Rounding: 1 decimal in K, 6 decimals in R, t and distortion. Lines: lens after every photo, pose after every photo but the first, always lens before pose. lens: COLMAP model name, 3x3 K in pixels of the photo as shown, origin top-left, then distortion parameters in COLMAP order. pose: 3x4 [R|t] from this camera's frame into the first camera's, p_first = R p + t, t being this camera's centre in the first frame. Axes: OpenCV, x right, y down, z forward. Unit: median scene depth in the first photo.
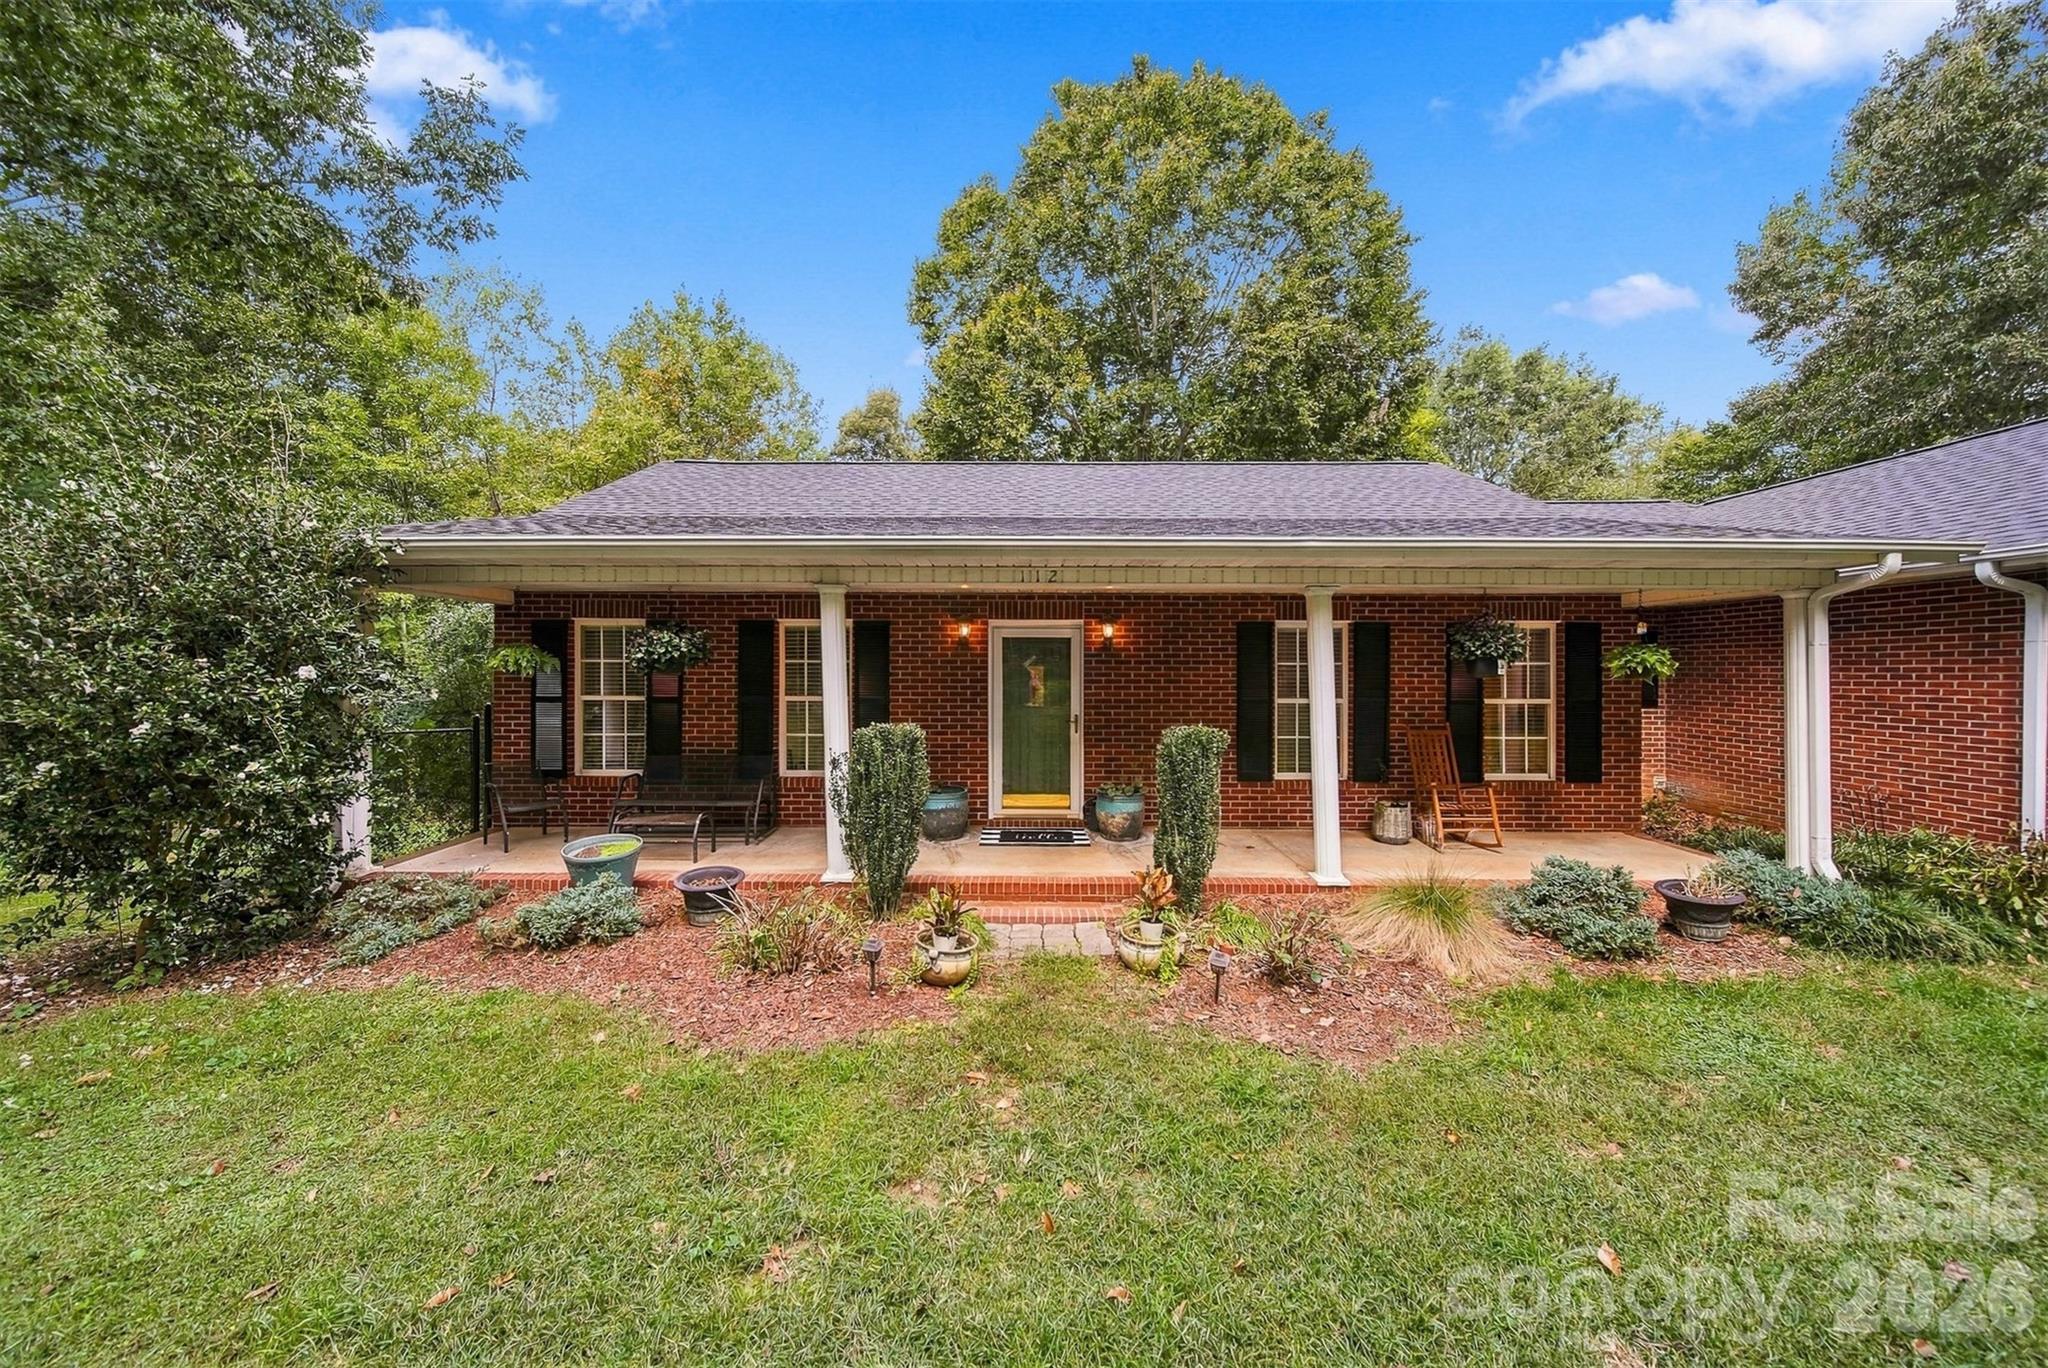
lens RADIAL K [[718.4, 0, 1019.8], [0, 718.4, 692.9], [0, 0, 1]] dist [-0.001673, -0.000404]
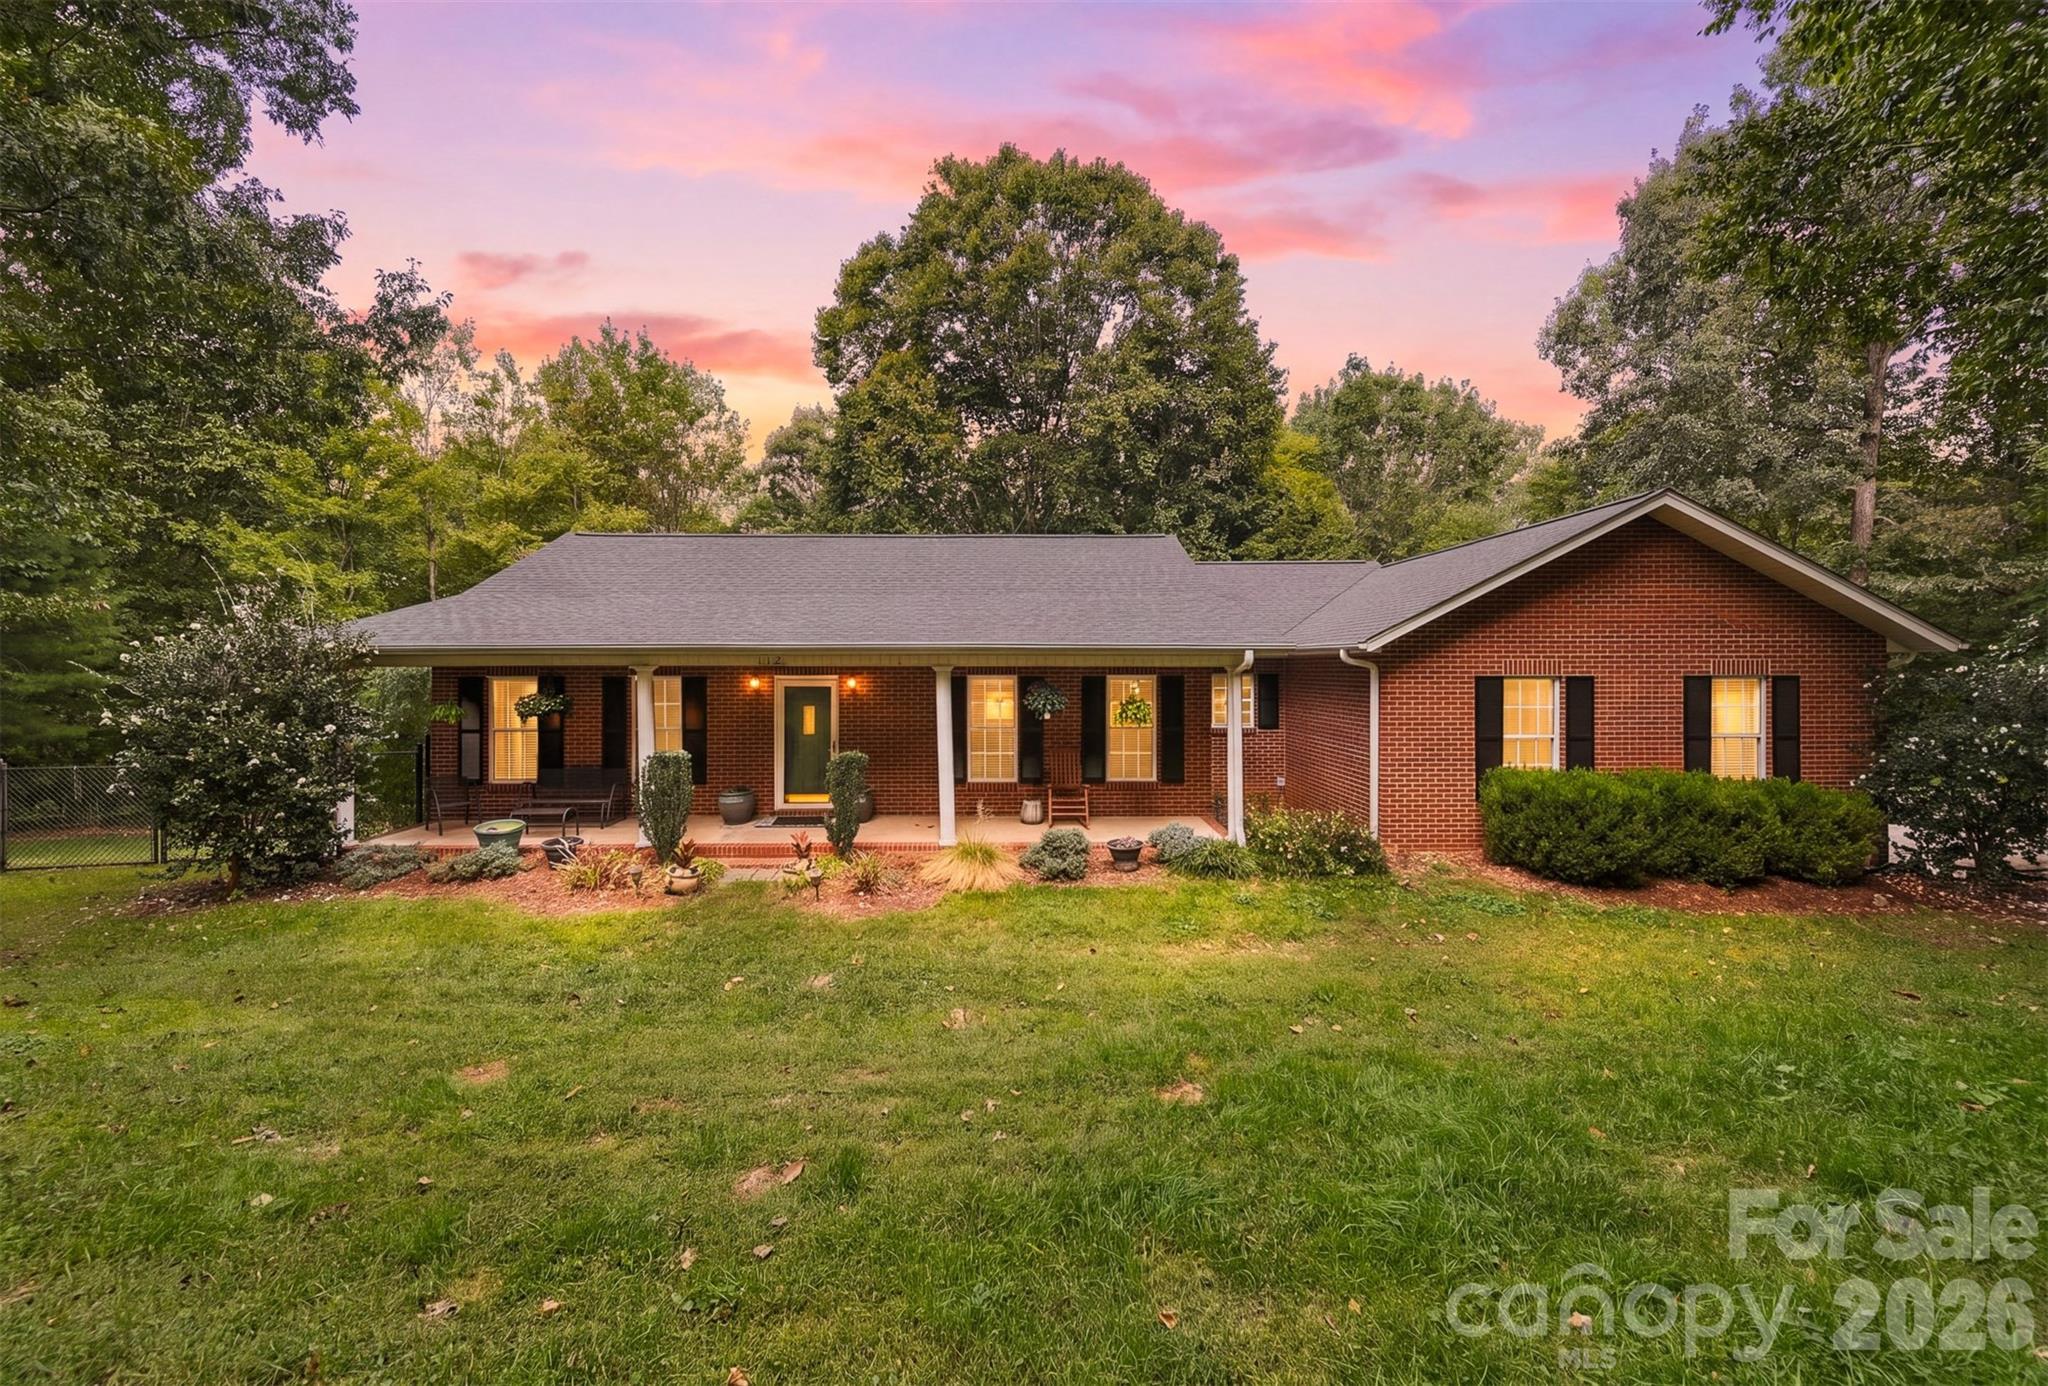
lens RADIAL K [[784.0, 0, 1027.9], [0, 784.0, 685.9], [0, 0, 1]] dist [-0.002385, 0.000158]
pose [[0.999705, -0.004644, 0.023819, 0.566831], [0.004734, 0.999982, -0.003727, -0.092986], [-0.023802, 0.003838, 0.999709, -0.796769]]
